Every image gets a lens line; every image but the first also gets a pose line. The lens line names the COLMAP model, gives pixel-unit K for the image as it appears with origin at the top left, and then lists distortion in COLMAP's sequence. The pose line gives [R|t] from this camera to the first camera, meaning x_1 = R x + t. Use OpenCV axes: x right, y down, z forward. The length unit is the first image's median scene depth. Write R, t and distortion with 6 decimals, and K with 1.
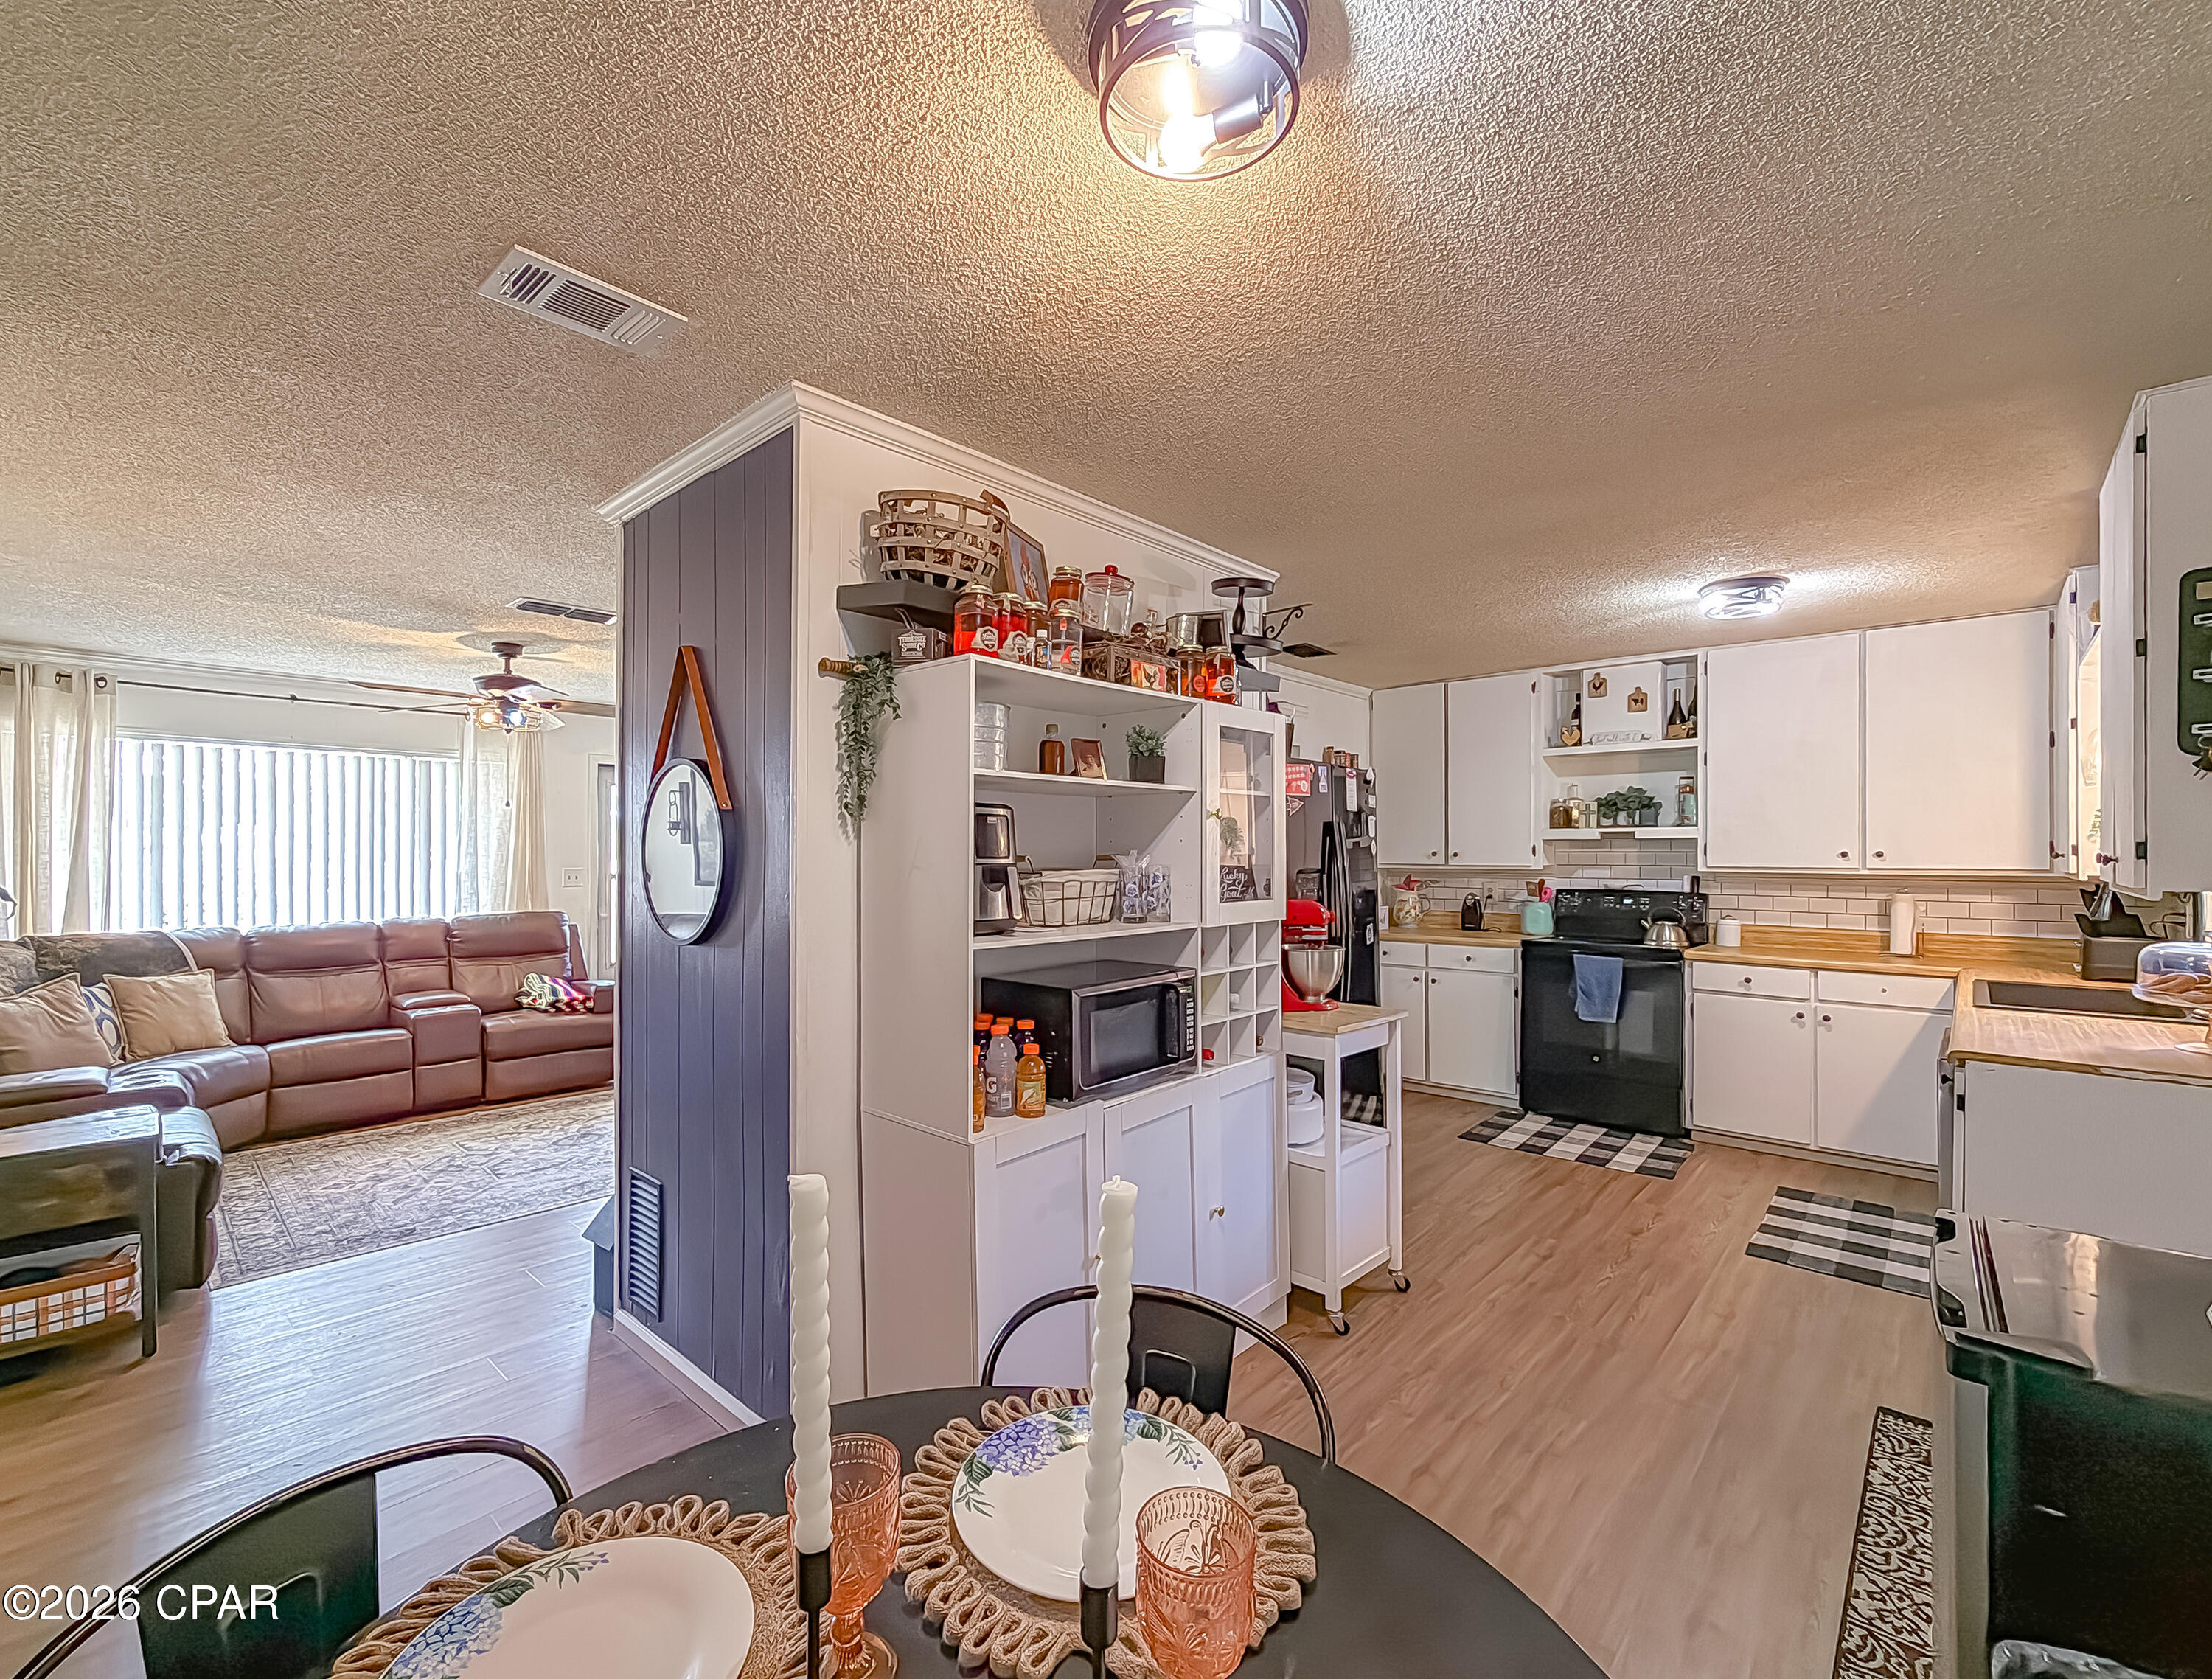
lens RADIAL K [[944.6, 0, 1216.9], [0, 944.6, 859.5], [0, 0, 1]] dist [0.001280, -0.000215]
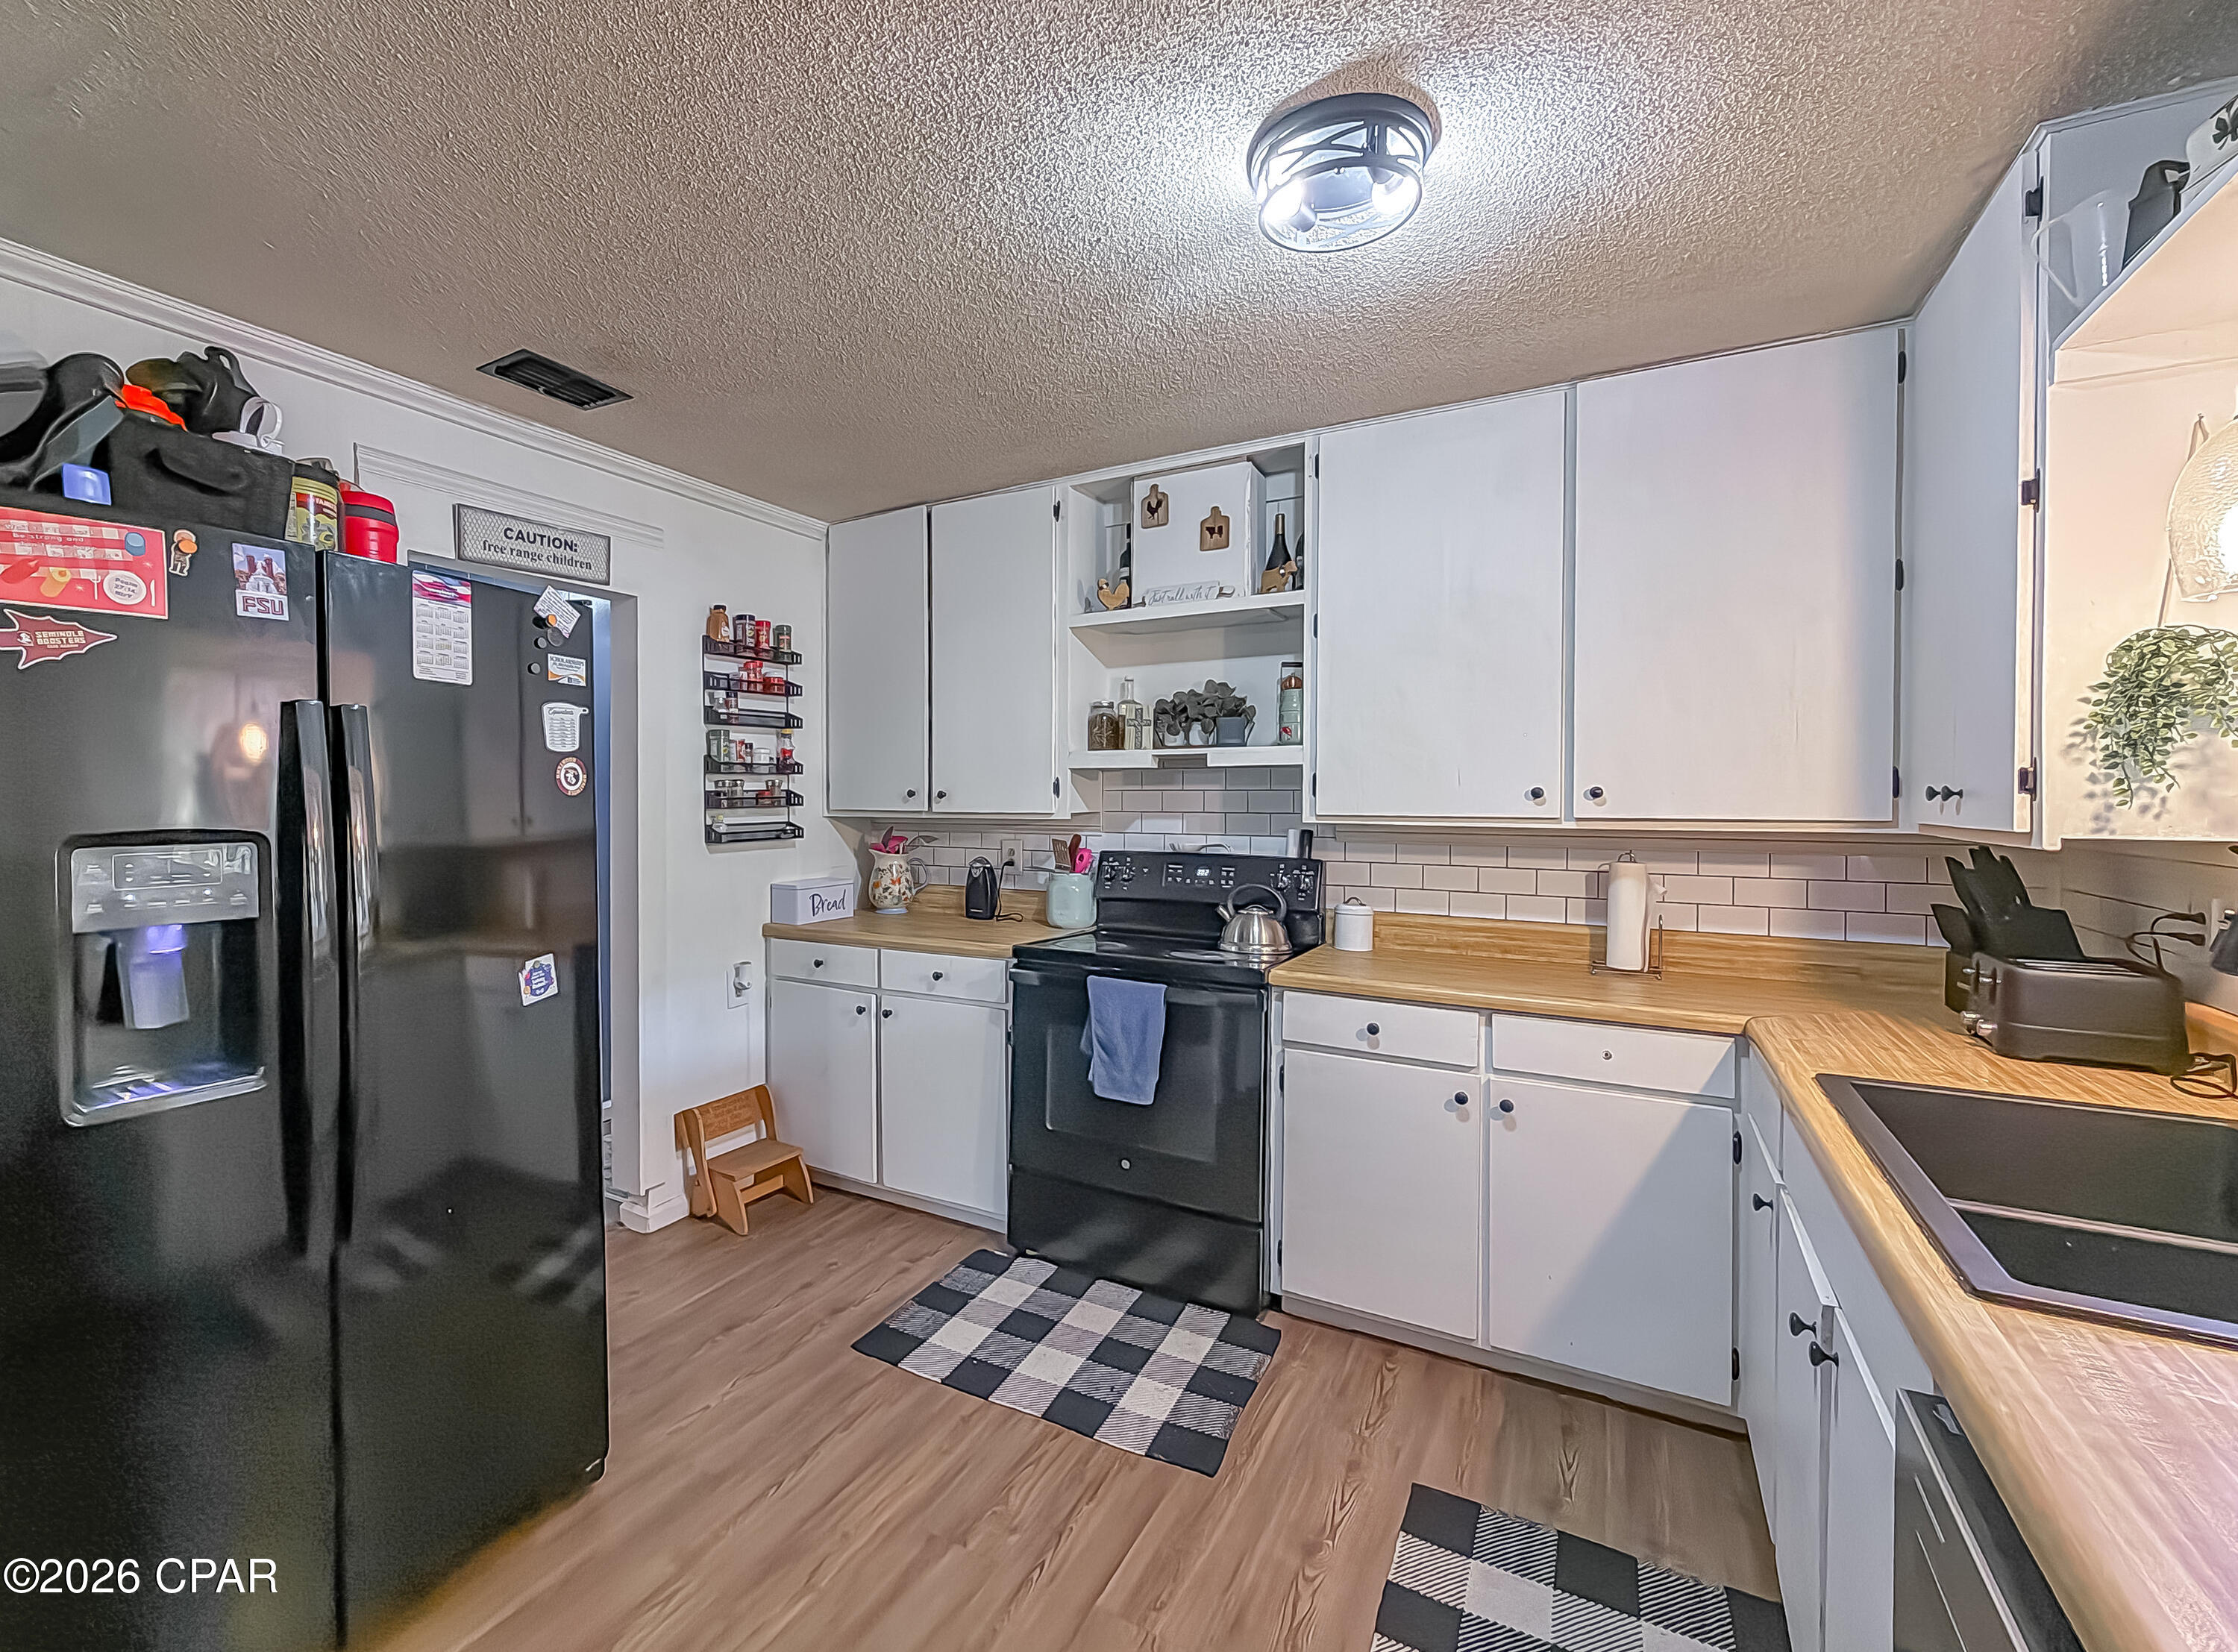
lens RADIAL K [[935.2, 0, 1119.0], [0, 935.2, 826.0], [0, 0, 1]] dist [-0.001347, 0.000251]
pose [[0.981675, -0.006044, 0.190469, 0.287060], [0.001220, 0.999676, 0.025436, -0.000451], [-0.190561, -0.024738, 0.981364, 0.457476]]
